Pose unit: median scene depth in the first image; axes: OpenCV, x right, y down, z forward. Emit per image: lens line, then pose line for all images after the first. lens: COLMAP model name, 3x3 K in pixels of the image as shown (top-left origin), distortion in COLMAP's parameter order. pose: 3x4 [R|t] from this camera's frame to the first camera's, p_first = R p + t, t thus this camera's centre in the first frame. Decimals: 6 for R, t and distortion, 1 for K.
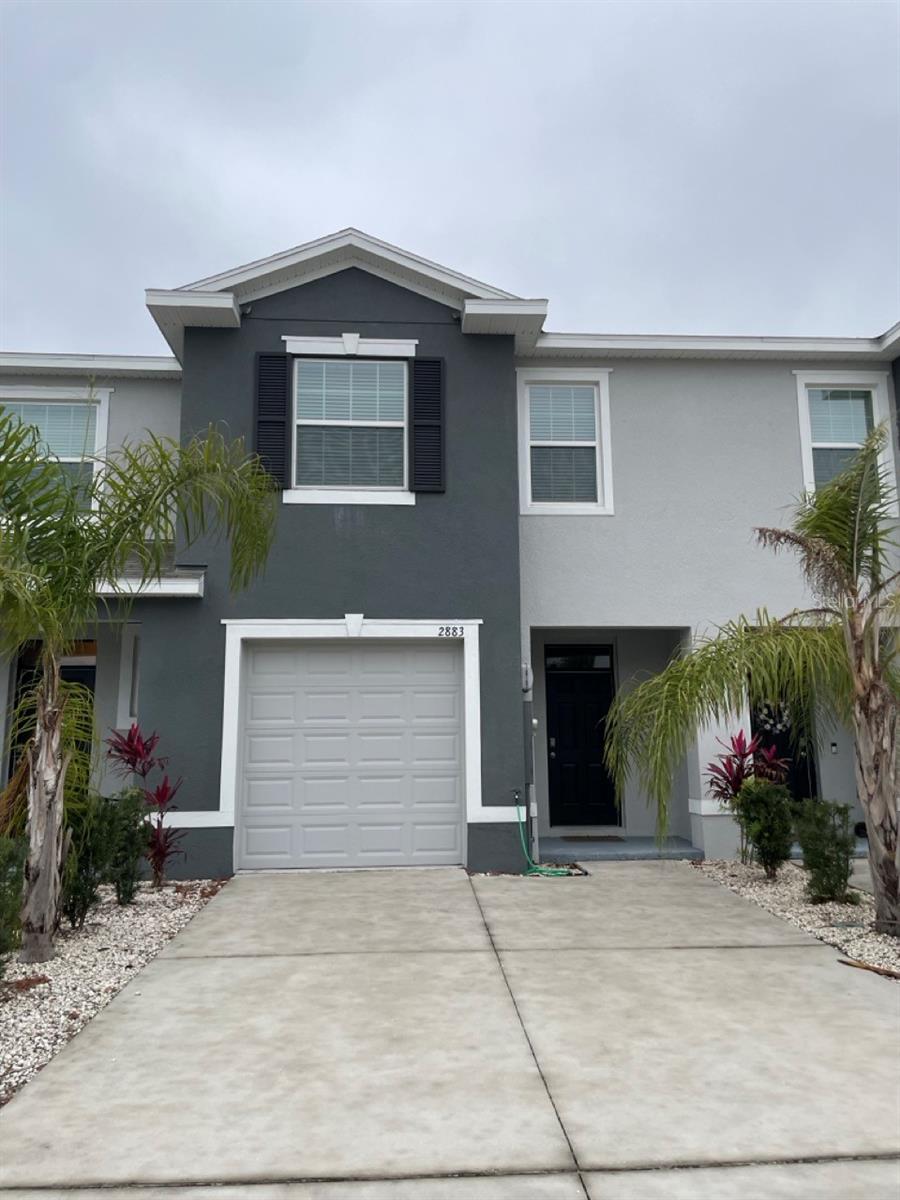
lens RADIAL K [[888.2, 0, 450.0], [0, 888.2, 600.0], [0, 0, 1]] dist [0.093625, -0.120409]
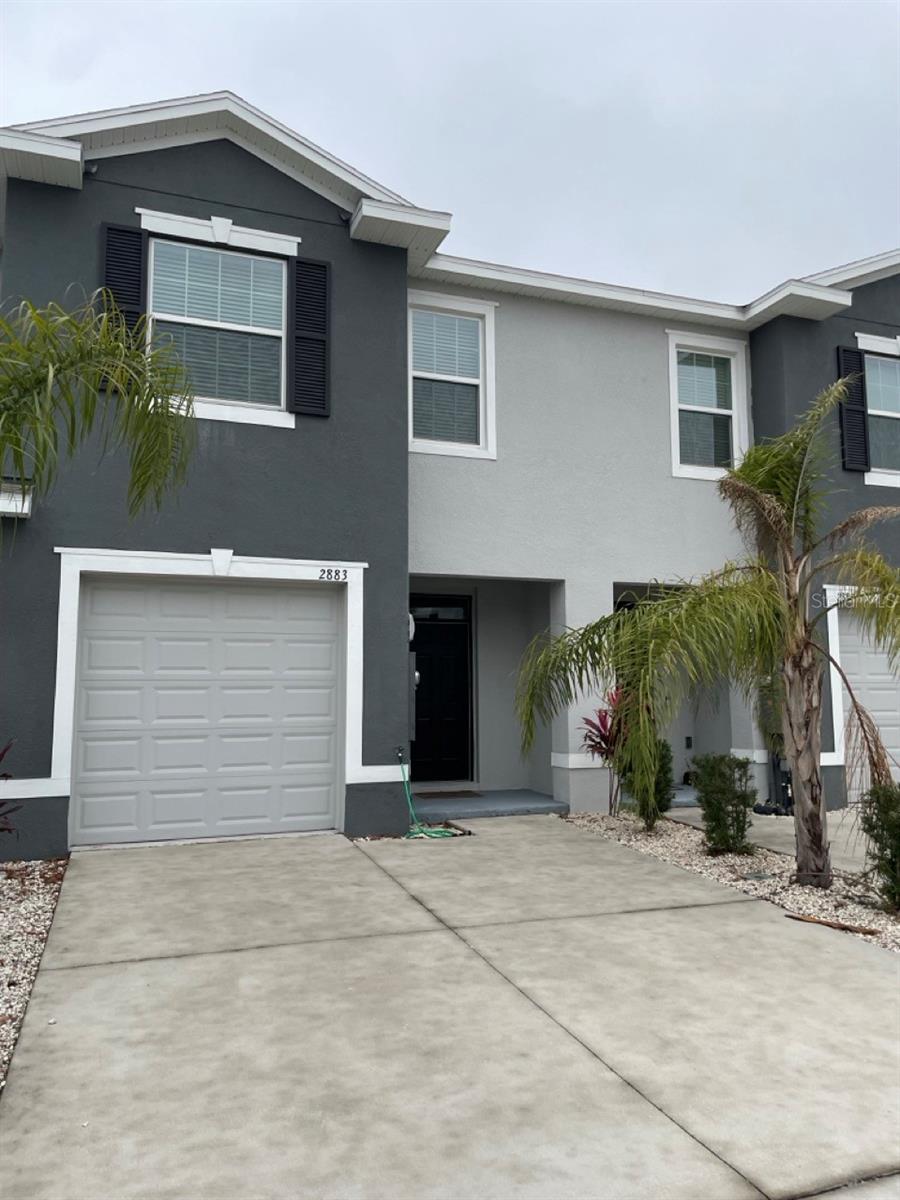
lens RADIAL K [[888.2, 0, 450.0], [0, 888.2, 600.0], [0, 0, 1]] dist [0.093625, -0.120409]
pose [[0.957637, 0.035049, 0.285839, -0.144882], [-0.050769, 0.997567, 0.047768, 0.012600], [-0.283469, -0.060256, 0.957086, 0.106366]]
